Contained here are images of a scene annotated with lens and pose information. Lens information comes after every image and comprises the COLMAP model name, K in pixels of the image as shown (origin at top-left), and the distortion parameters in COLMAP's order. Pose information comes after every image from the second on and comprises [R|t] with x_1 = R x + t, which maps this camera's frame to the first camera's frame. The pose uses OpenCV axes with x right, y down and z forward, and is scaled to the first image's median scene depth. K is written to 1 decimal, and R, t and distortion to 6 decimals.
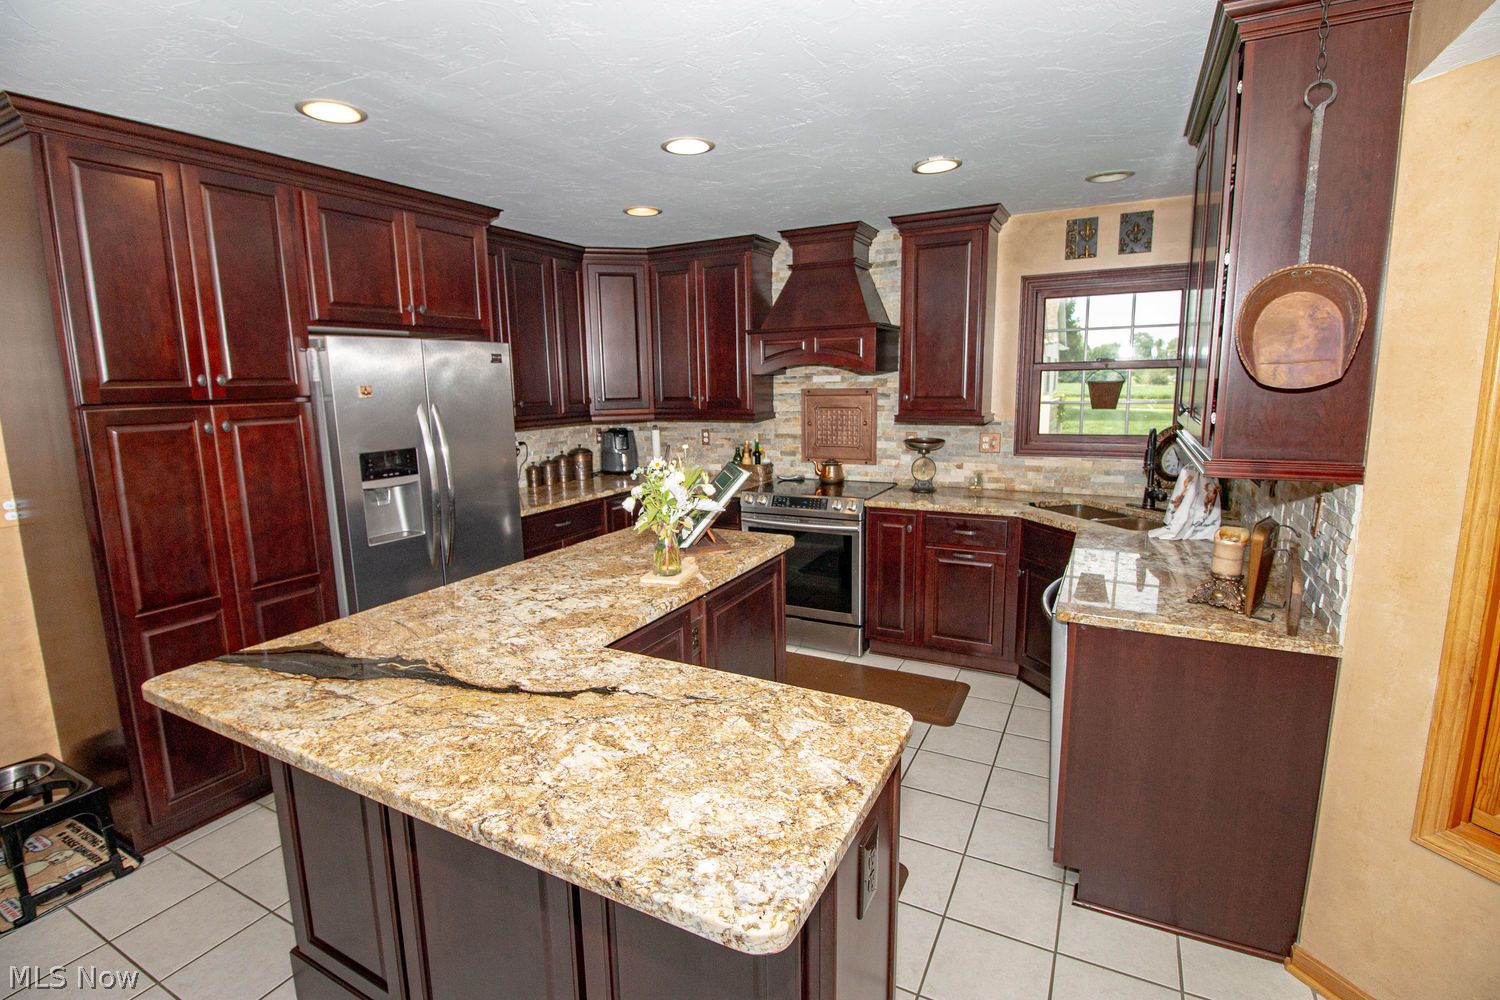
lens RADIAL K [[701.5, 0, 743.6], [0, 701.5, 494.2], [0, 0, 1]] dist [0.000603, -0.014402]
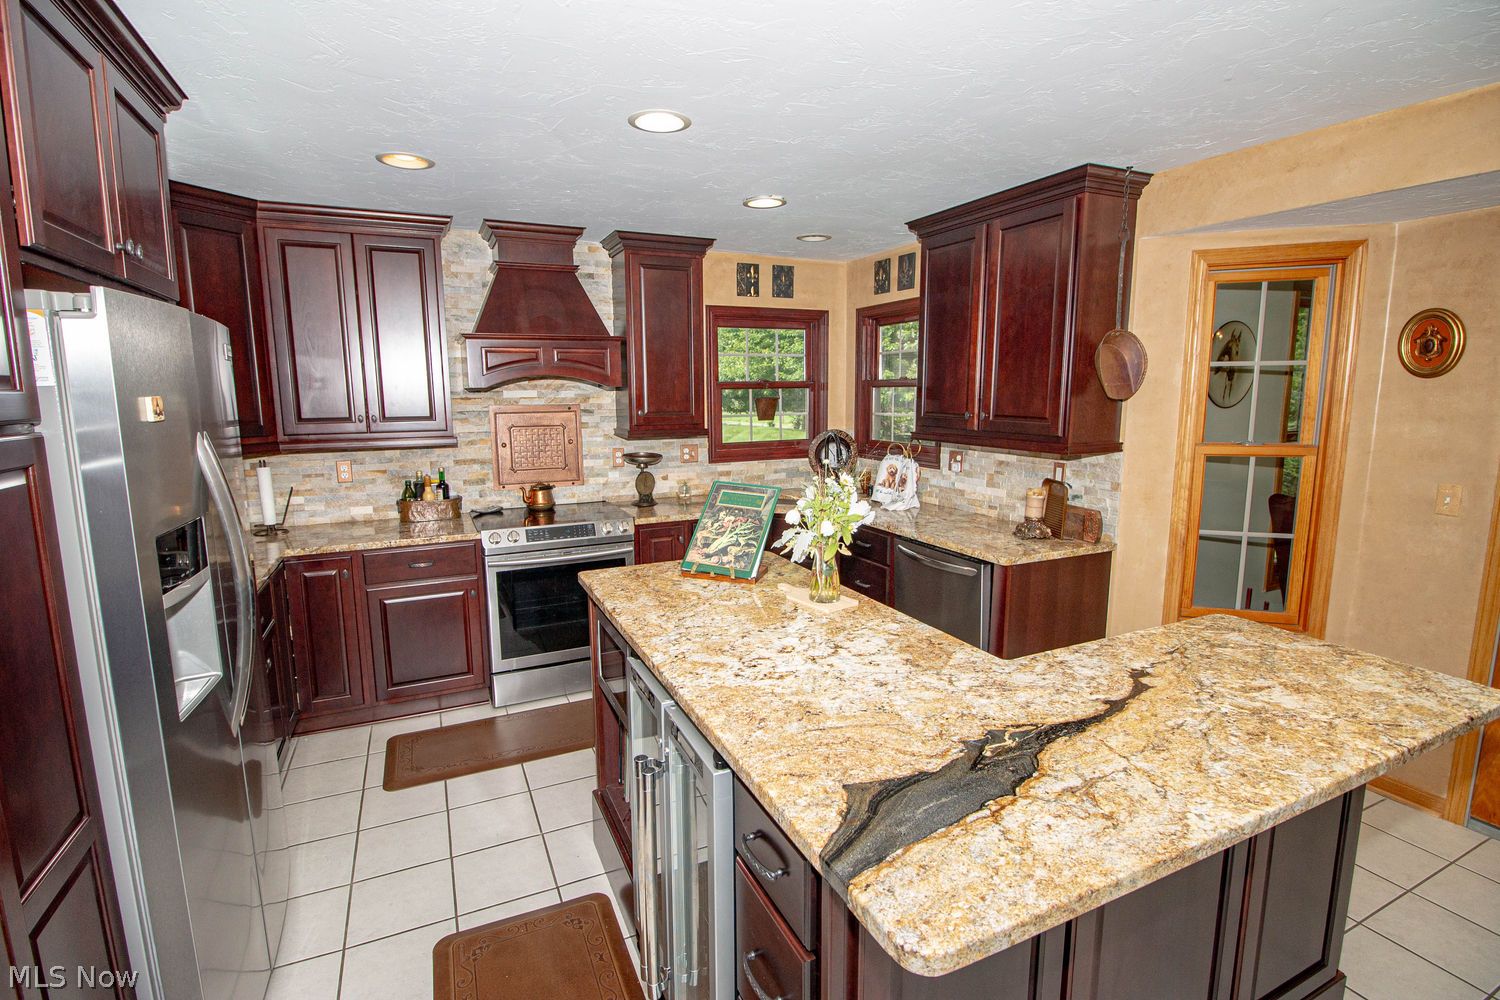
lens RADIAL K [[701.5, 0, 743.6], [0, 701.5, 494.2], [0, 0, 1]] dist [0.000603, -0.014402]
pose [[0.602486, -0.102887, 0.791470, -1.071276], [0.125415, 0.991541, 0.033427, -0.082635], [-0.788214, 0.079123, 0.610293, 0.614773]]
